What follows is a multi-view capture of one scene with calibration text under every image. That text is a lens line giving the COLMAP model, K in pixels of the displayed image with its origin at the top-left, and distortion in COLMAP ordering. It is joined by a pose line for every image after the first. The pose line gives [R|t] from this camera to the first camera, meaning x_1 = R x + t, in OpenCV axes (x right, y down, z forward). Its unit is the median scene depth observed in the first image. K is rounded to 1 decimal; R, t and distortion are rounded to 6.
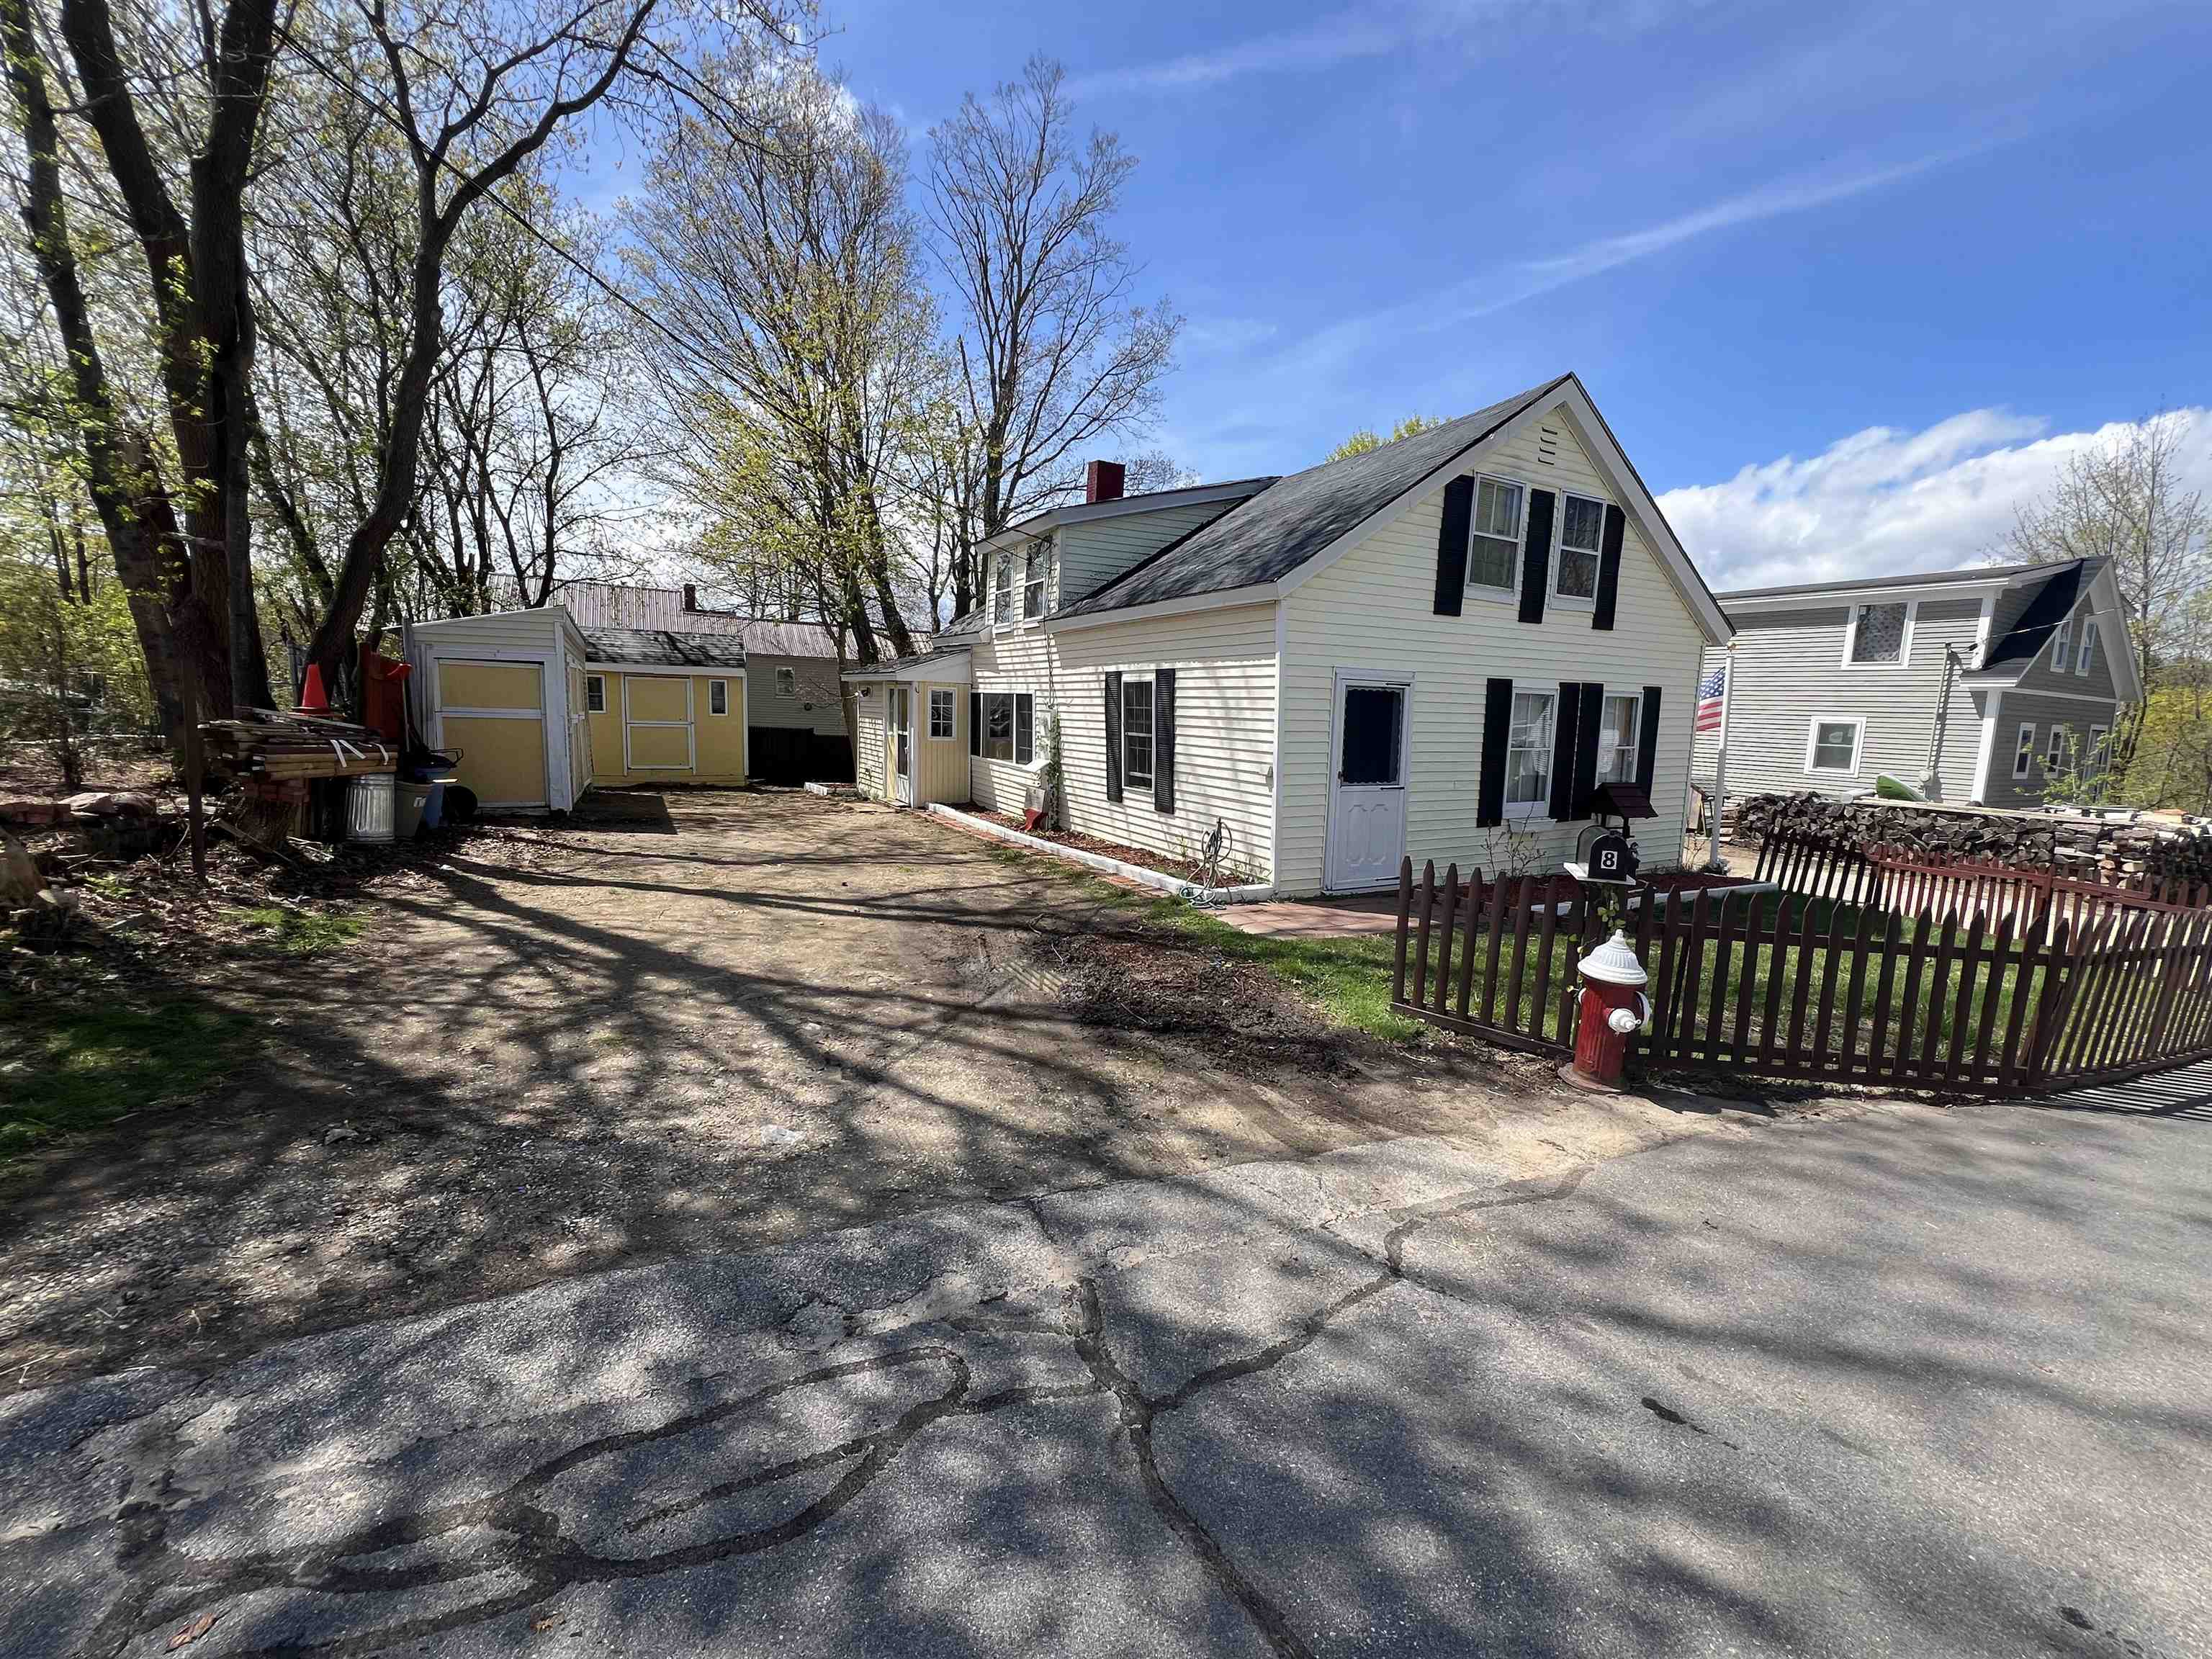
lens RADIAL K [[885.3, 0, 1103.2], [0, 885.3, 826.6], [0, 0, 1]] dist [-0.000521, -0.000151]
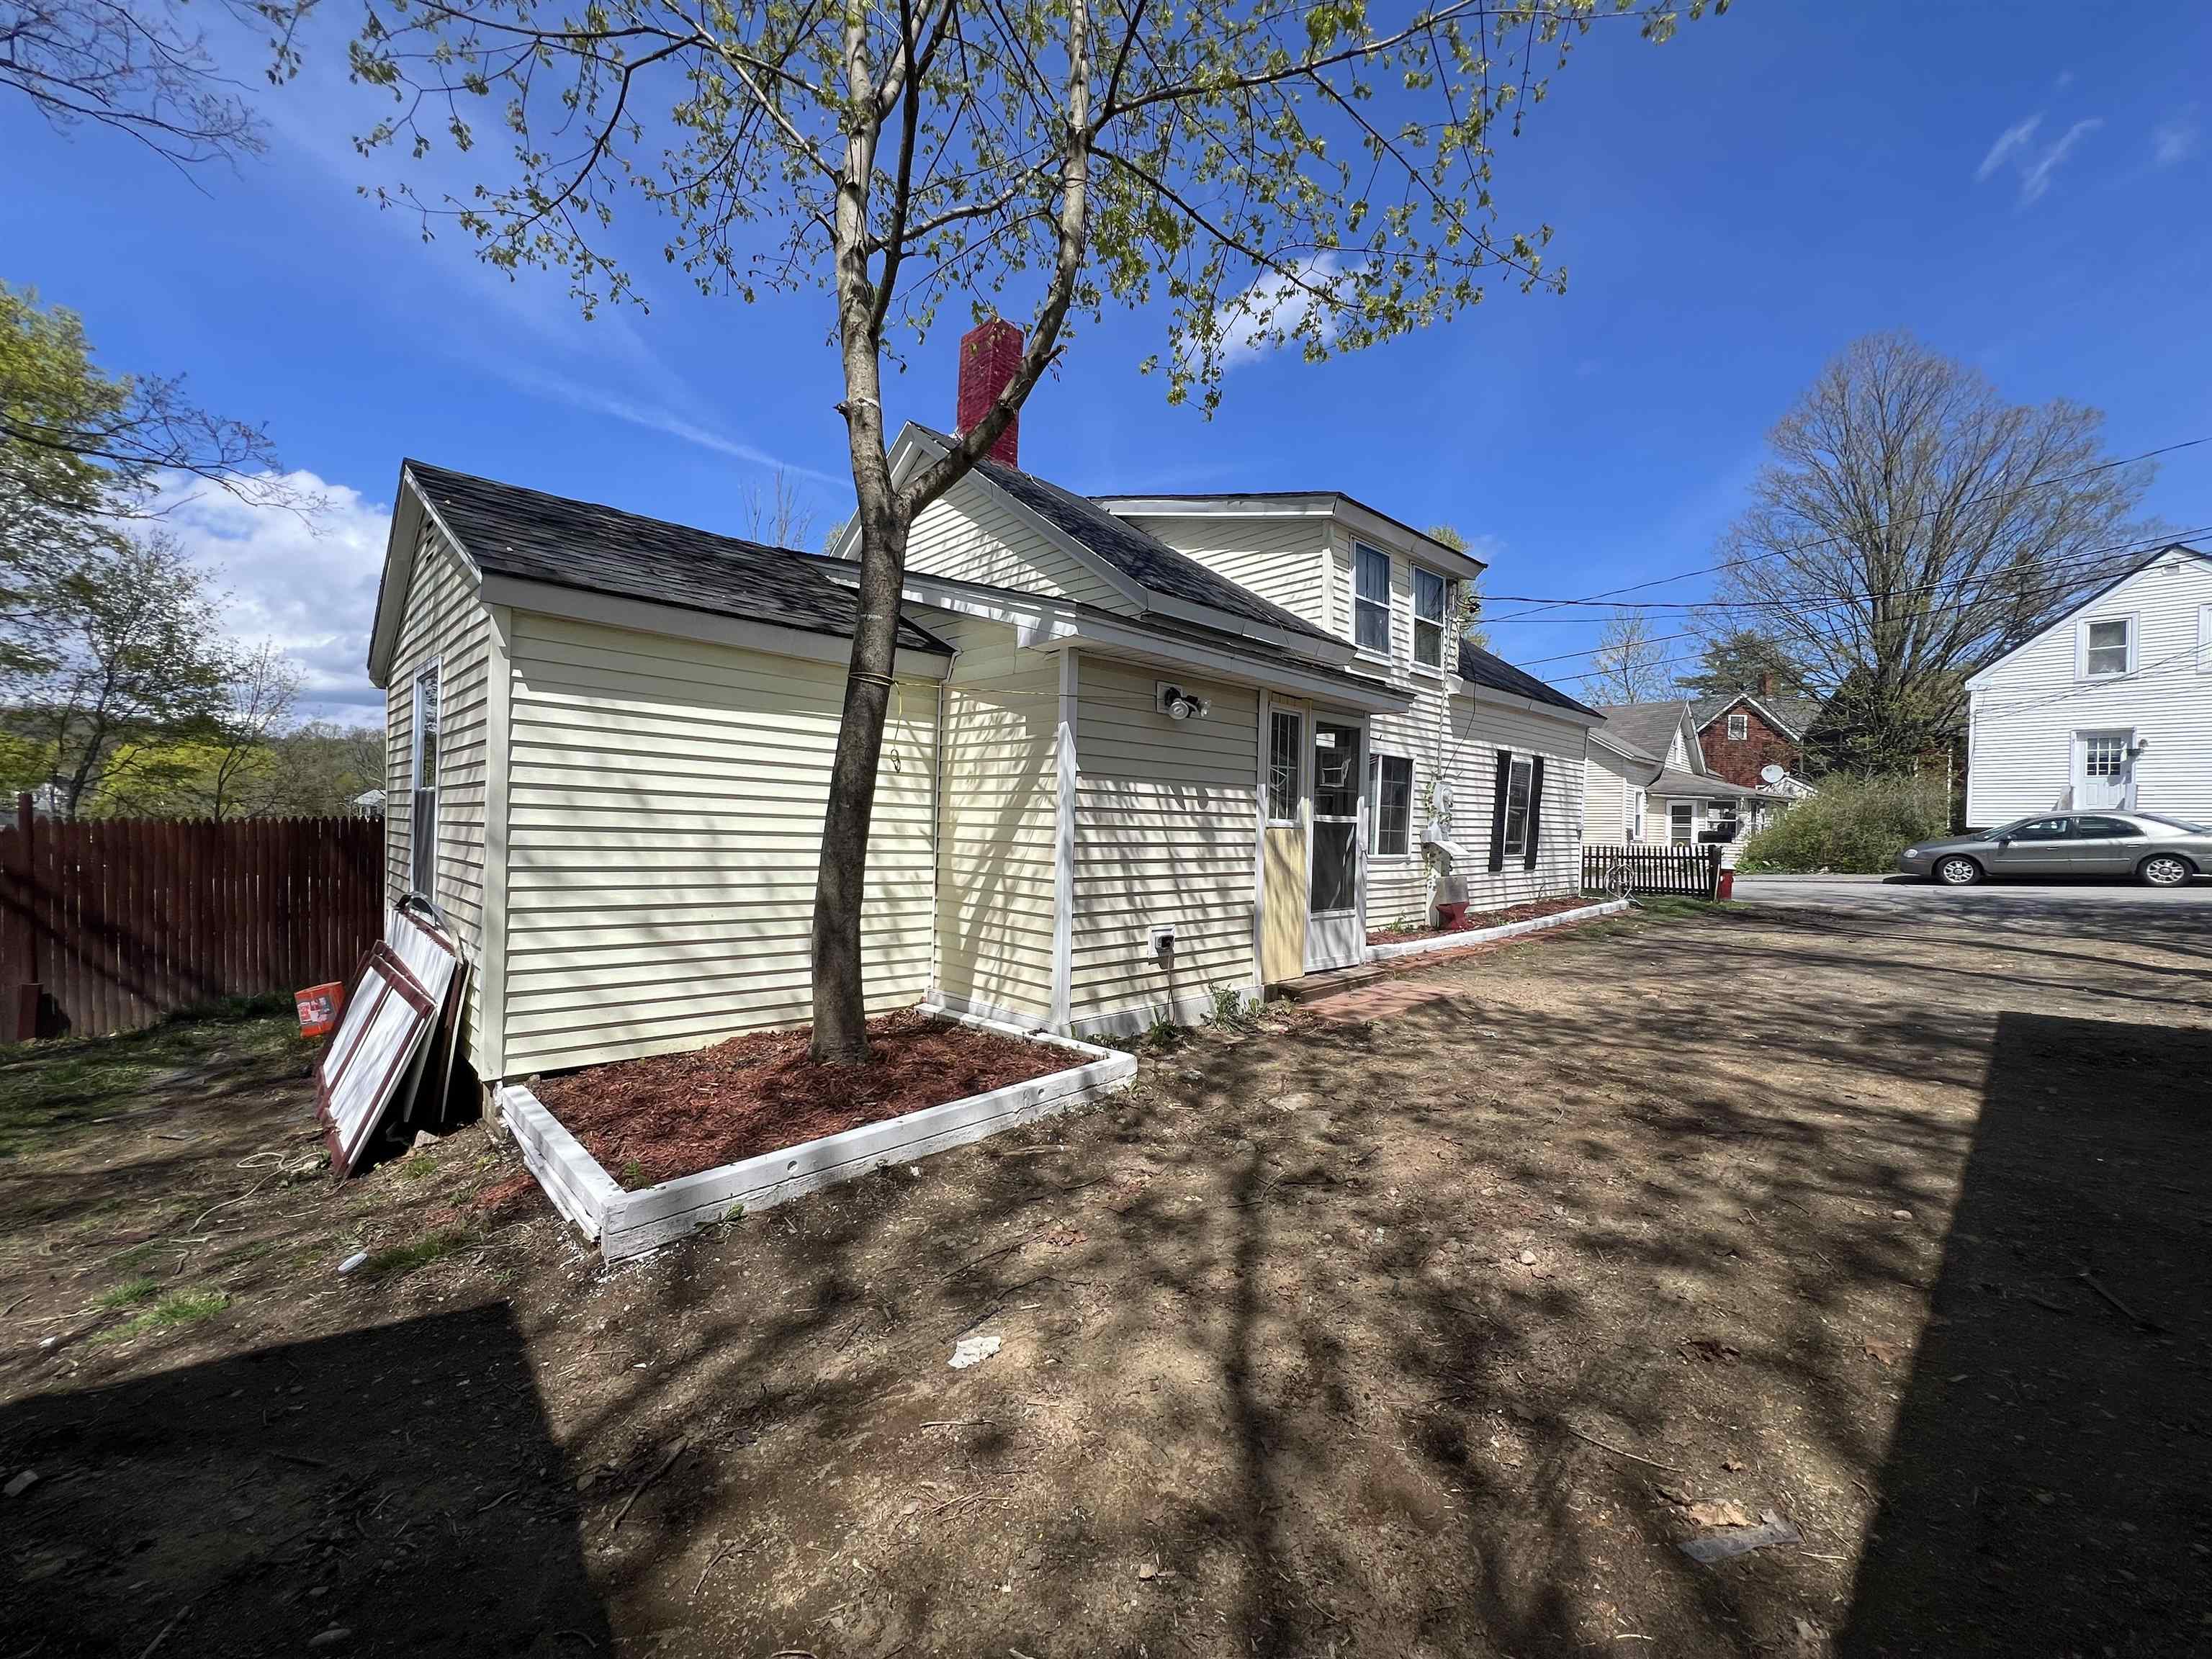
lens RADIAL K [[886.2, 0, 1104.3], [0, 886.2, 826.8], [0, 0, 1]] dist [-0.007771, 0.002571]
pose [[-0.265818, -0.046256, 0.962913, -0.925907], [0.095147, 0.992712, 0.073953, -0.214989], [-0.959316, 0.111276, -0.259480, 1.804653]]
